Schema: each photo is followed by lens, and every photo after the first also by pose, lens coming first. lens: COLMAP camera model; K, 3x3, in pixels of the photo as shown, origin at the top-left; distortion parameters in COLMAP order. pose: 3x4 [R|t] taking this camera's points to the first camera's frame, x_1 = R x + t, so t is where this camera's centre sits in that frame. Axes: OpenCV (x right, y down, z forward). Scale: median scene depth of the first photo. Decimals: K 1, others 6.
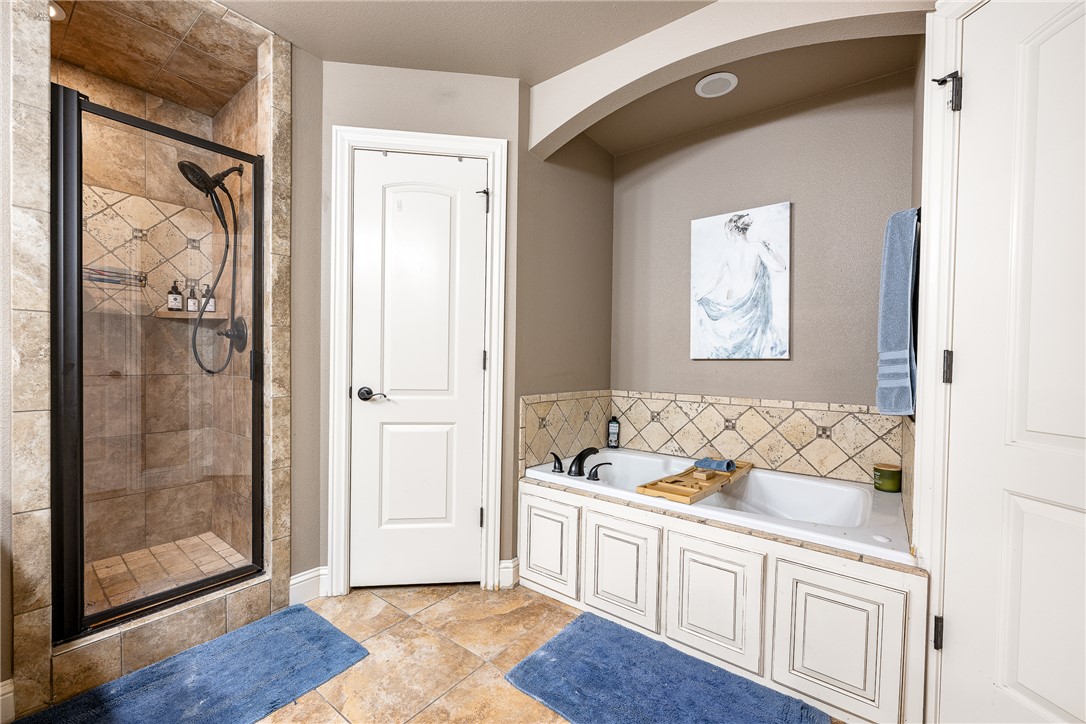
lens RADIAL K [[444.1, 0, 540.8], [0, 444.1, 365.0], [0, 0, 1]] dist [0.001821, 0.000076]
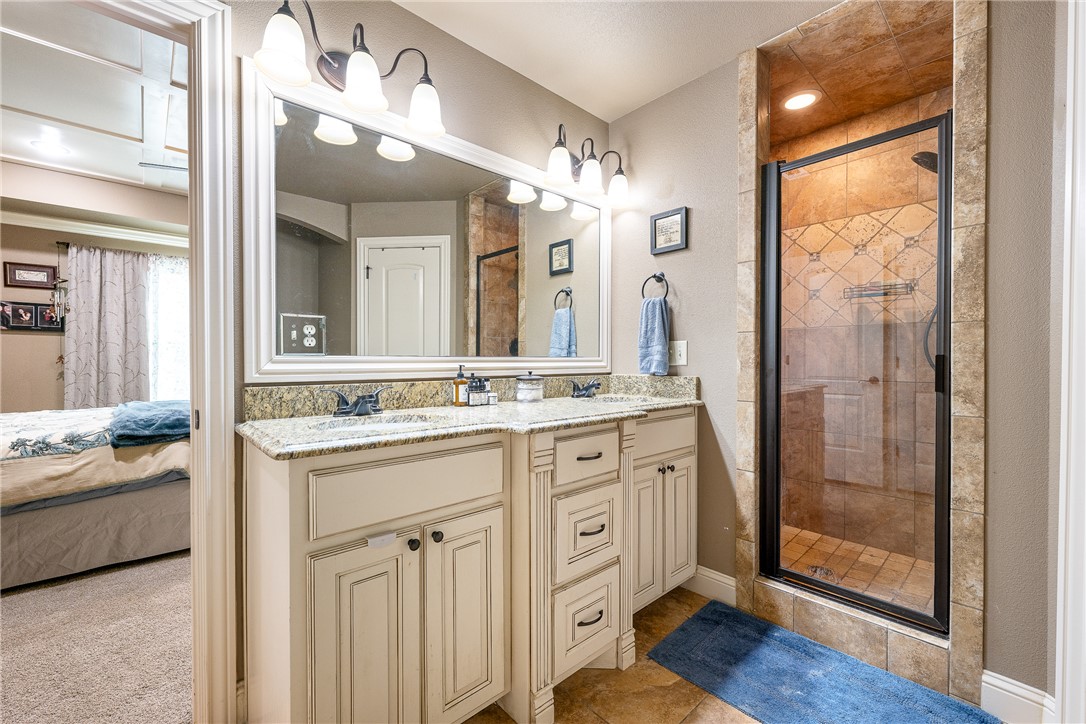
lens RADIAL K [[444.1, 0, 540.8], [0, 444.1, 365.0], [0, 0, 1]] dist [0.001821, 0.000076]
pose [[-0.183223, -0.003293, -0.983066, 0.308157], [-0.015687, 0.999877, -0.000426, -0.002789], [0.982946, 0.015344, -0.183252, 0.471589]]
